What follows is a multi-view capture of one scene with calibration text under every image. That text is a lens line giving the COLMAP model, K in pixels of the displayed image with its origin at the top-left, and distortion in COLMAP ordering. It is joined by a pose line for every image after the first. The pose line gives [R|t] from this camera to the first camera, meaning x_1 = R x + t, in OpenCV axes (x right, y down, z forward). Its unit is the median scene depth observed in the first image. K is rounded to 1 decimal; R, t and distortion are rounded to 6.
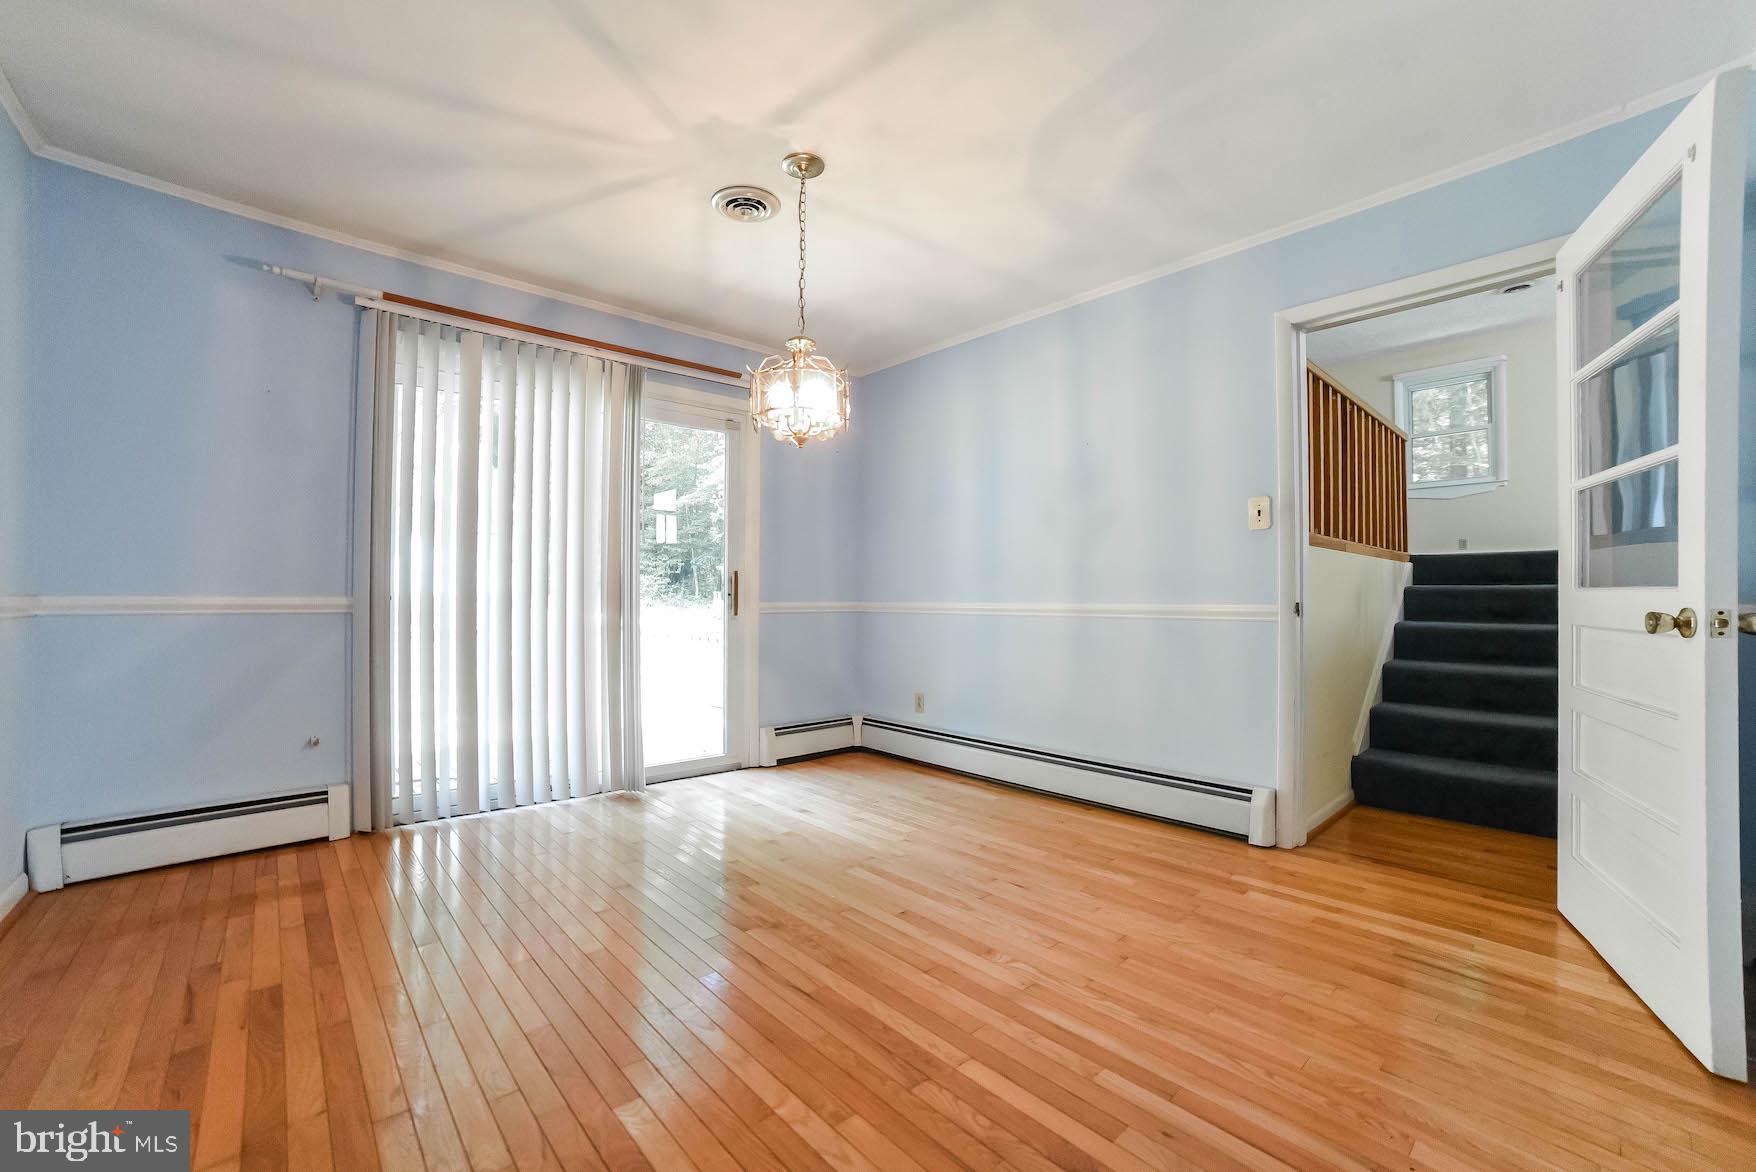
lens RADIAL K [[708.2, 0, 873.9], [0, 708.2, 594.2], [0, 0, 1]] dist [-0.089453, 0.041239]
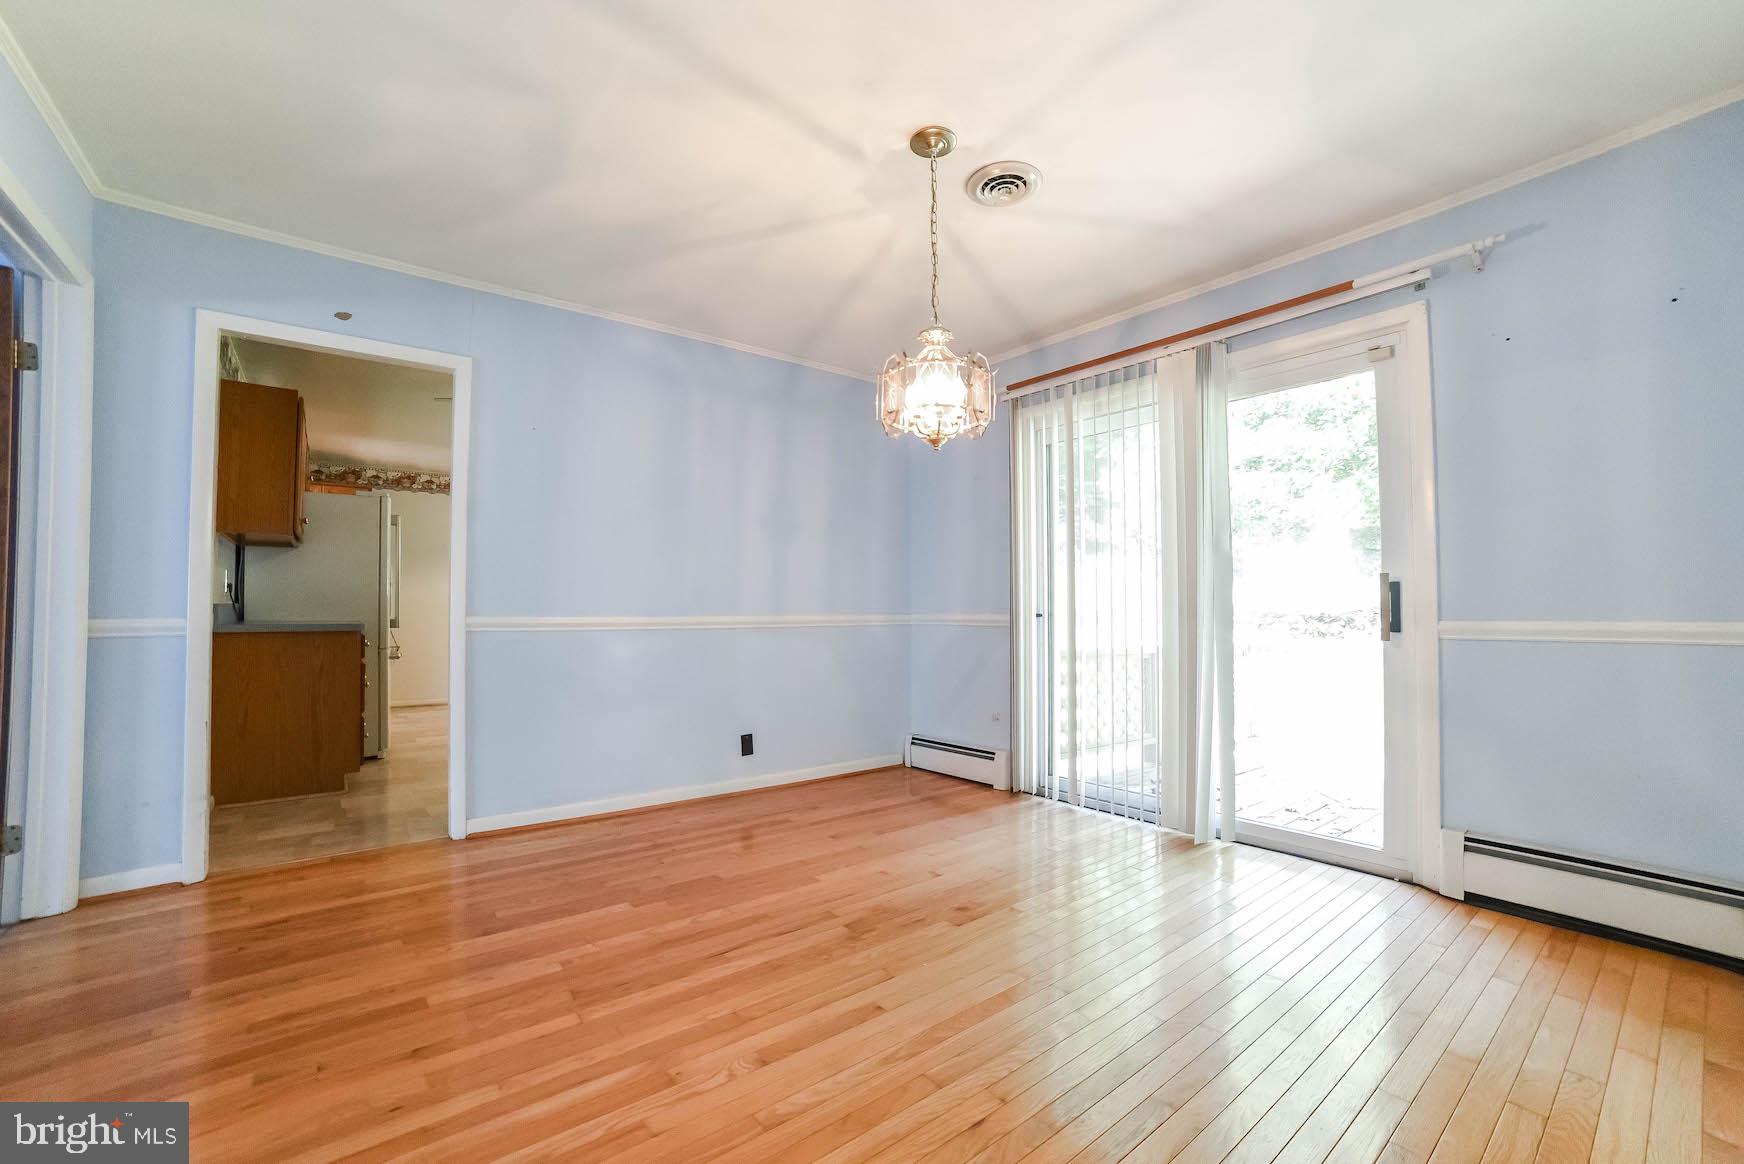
lens RADIAL K [[703.4, 0, 867.9], [0, 703.4, 590.1], [0, 0, 1]] dist [-0.089453, 0.041239]
pose [[-0.036997, -0.033724, -0.998746, 0.713316], [0.007567, 0.999392, -0.034026, 0.001689], [0.999287, -0.008816, -0.036720, 0.856538]]
